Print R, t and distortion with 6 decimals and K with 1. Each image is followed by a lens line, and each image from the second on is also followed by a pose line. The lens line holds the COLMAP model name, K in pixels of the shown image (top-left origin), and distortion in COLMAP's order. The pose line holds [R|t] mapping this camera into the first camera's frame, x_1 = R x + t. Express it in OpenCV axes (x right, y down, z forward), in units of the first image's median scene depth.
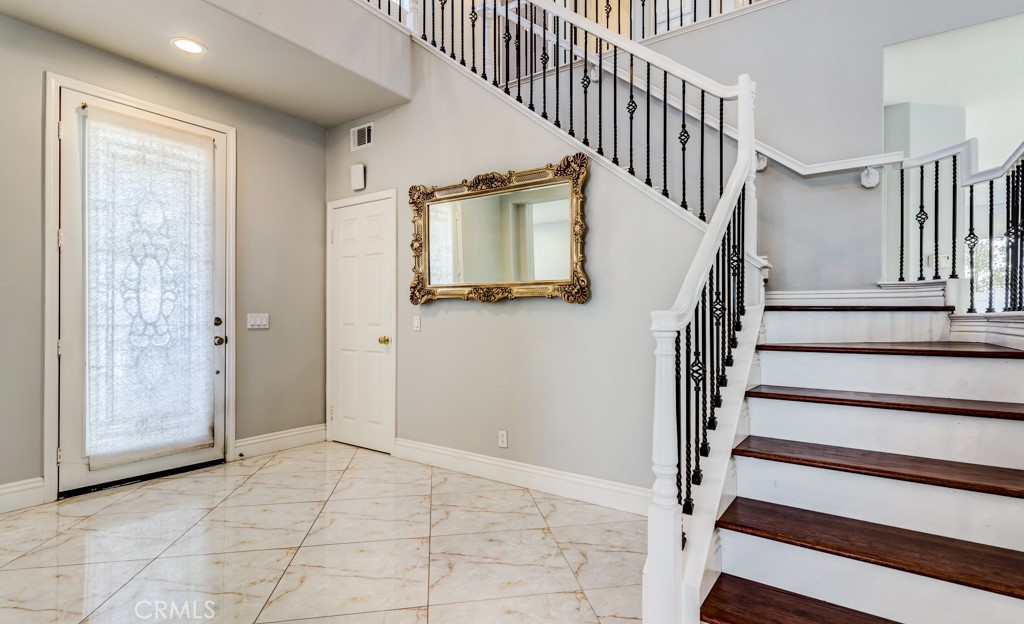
lens RADIAL K [[485.2, 0, 530.1], [0, 485.2, 317.4], [0, 0, 1]] dist [0.002990, 0.000602]
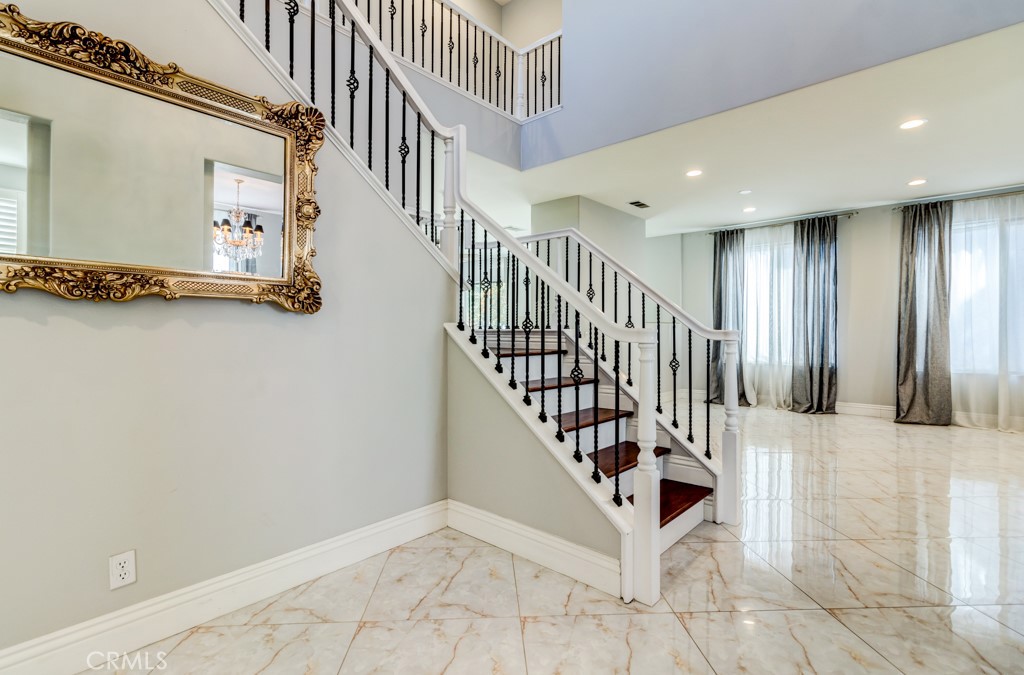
lens RADIAL K [[467.6, 0, 509.3], [0, 467.6, 329.9], [0, 0, 1]] dist [0.001804, -0.000193]
pose [[0.151888, -0.000120, 0.988398, -0.506743], [-0.006173, 0.999980, 0.001071, -0.006330], [-0.988378, -0.006264, 0.151884, 0.548949]]
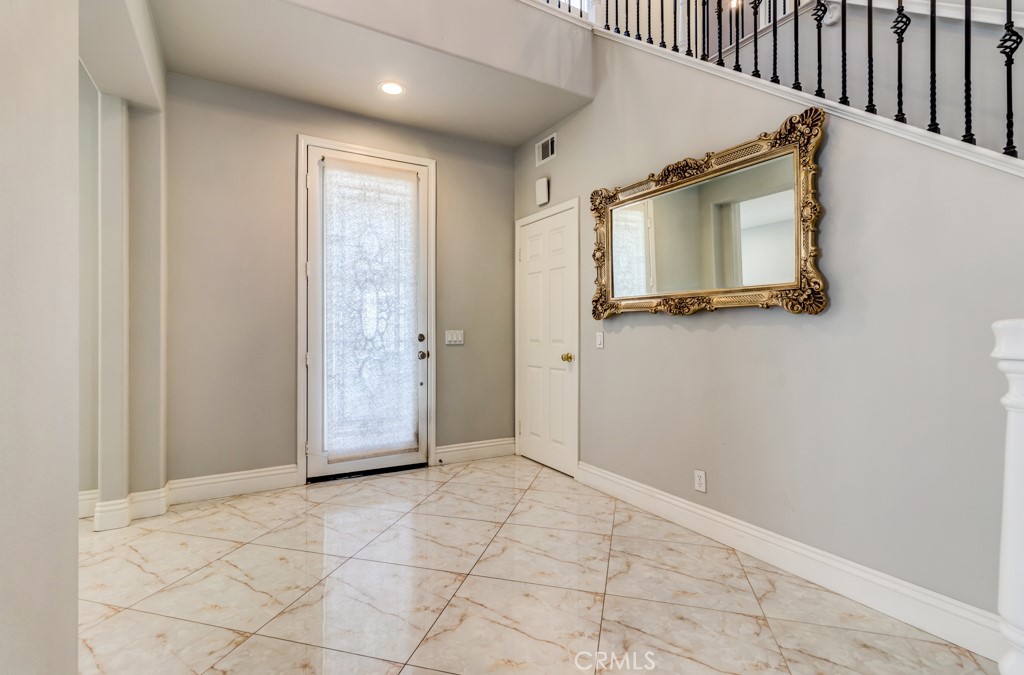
lens RADIAL K [[467.6, 0, 509.9], [0, 467.6, 332.7], [0, 0, 1]] dist [0.001804, -0.000193]
pose [[0.899041, -0.003246, -0.437853, 0.002079], [0.002495, 0.999994, -0.002291, -0.000041], [0.437857, 0.000967, 0.899044, 0.152424]]
